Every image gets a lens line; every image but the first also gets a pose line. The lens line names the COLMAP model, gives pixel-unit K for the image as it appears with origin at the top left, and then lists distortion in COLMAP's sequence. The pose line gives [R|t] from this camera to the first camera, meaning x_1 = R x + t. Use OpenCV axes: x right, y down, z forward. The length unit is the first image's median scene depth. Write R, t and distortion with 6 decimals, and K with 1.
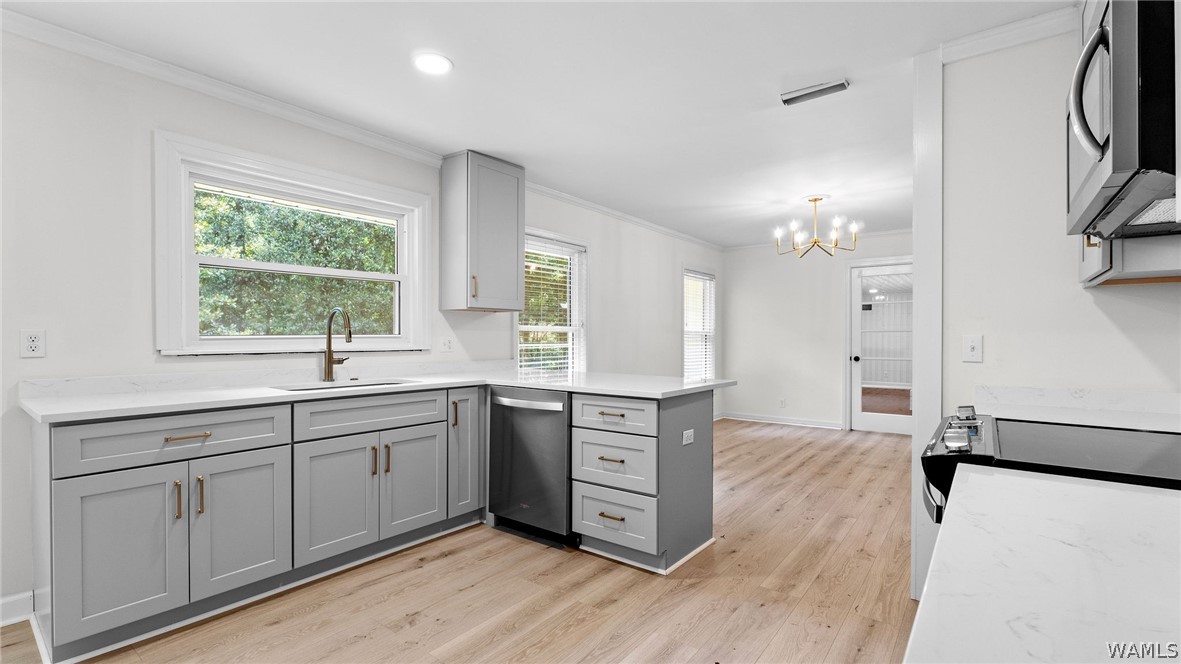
lens RADIAL K [[523.4, 0, 591.6], [0, 523.4, 343.6], [0, 0, 1]] dist [-0.001620, -0.000078]
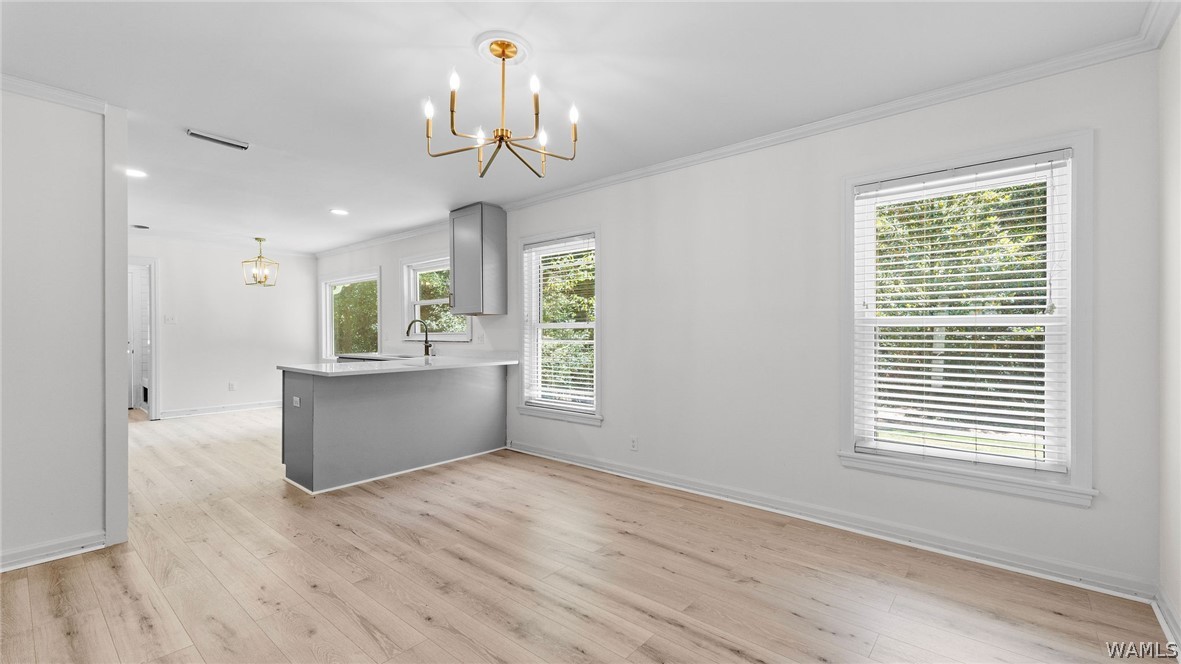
lens RADIAL K [[493.5, 0, 589.1], [0, 493.5, 334.9], [0, 0, 1]] dist [0.001762, 0.000190]
pose [[-0.057705, -0.001081, -0.998333, 1.478165], [-0.012230, 0.999925, -0.000375, -0.016599], [0.998259, 0.012188, -0.057714, 1.851473]]
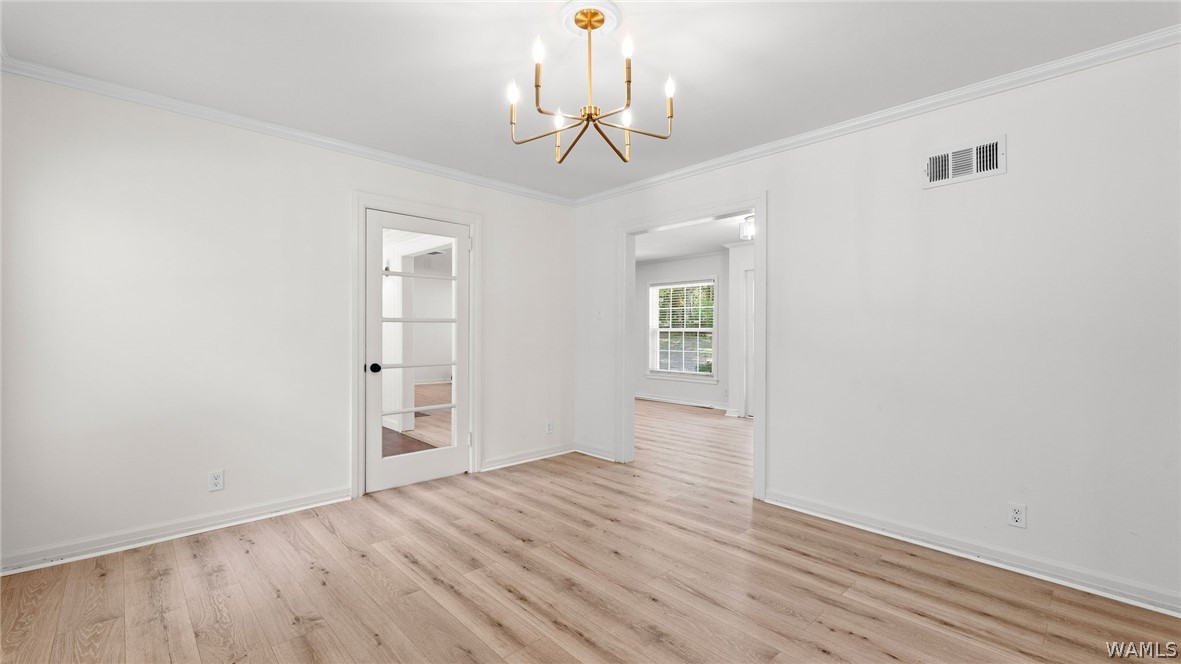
lens RADIAL K [[493.5, 0, 589.1], [0, 493.5, 334.9], [0, 0, 1]] dist [0.001762, 0.000190]
pose [[0.163544, -0.000741, 0.986536, 0.019316], [0.006339, 0.999980, -0.000300, -0.013201], [-0.986516, 0.006303, 0.163545, 1.557931]]
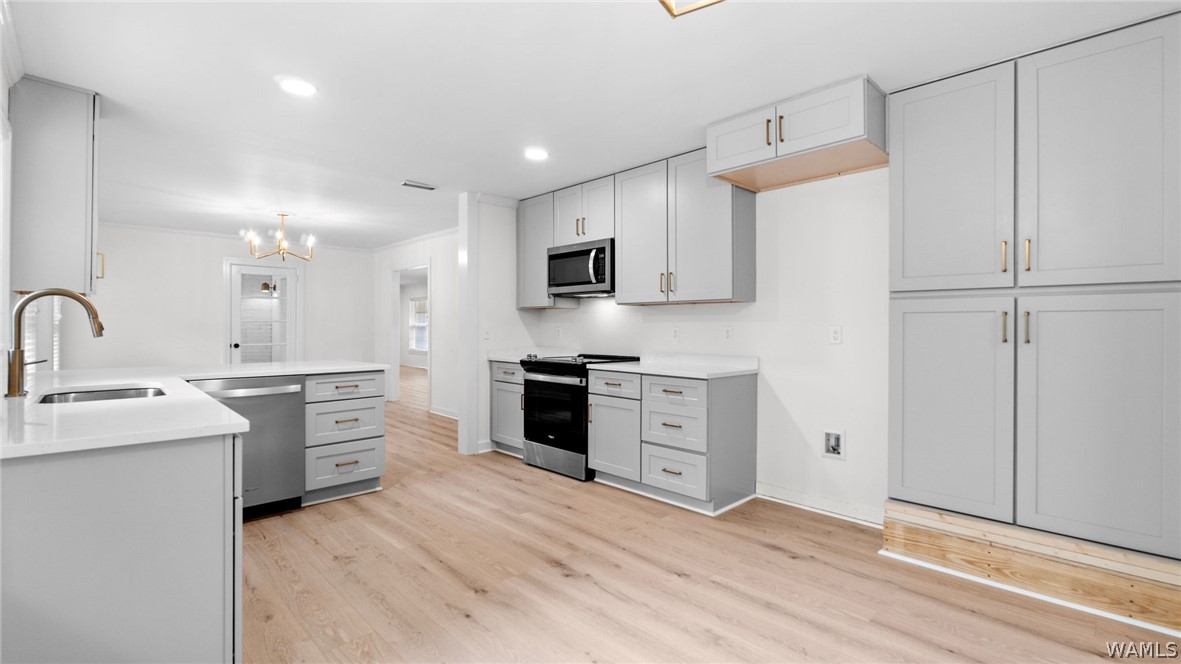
lens RADIAL K [[514.9, 0, 590.5], [0, 514.9, 332.0], [0, 0, 1]] dist [-0.001447, 0.000020]
pose [[0.148914, -0.010739, 0.988792, -1.097986], [0.009033, 0.999914, 0.009499, -0.010368], [-0.988809, 0.007517, 0.148998, 0.179310]]
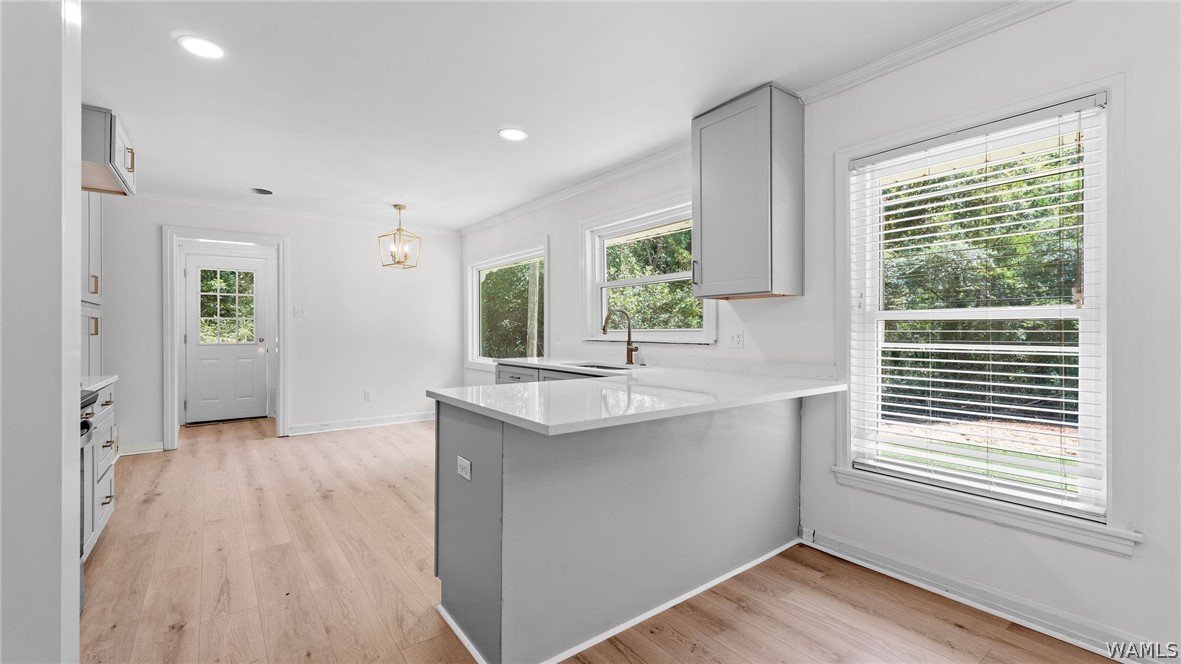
lens RADIAL K [[499.5, 0, 590.5], [0, 499.5, 332.0], [0, 0, 1]] dist [0.008577, 0.000306]
pose [[-0.276871, 0.000488, -0.960907, 0.781317], [-0.014725, 0.999880, 0.004751, -0.014314], [0.960794, 0.015465, -0.276831, 1.328282]]
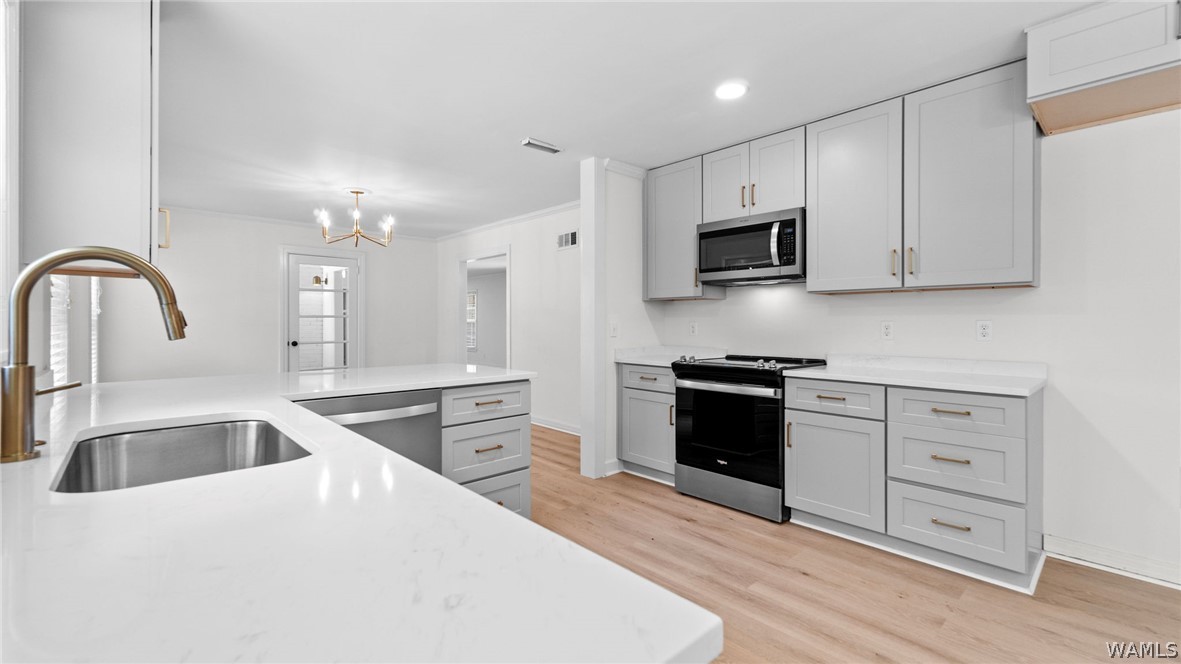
lens RADIAL K [[492.0, 0, 592.4], [0, 492.0, 329.3], [0, 0, 1]] dist [0.010846, 0.000309]
pose [[0.166197, -0.013794, 0.985996, -0.791659], [0.010311, 0.999872, 0.012250, -0.011716], [-0.986039, 0.008130, 0.166318, 0.616676]]
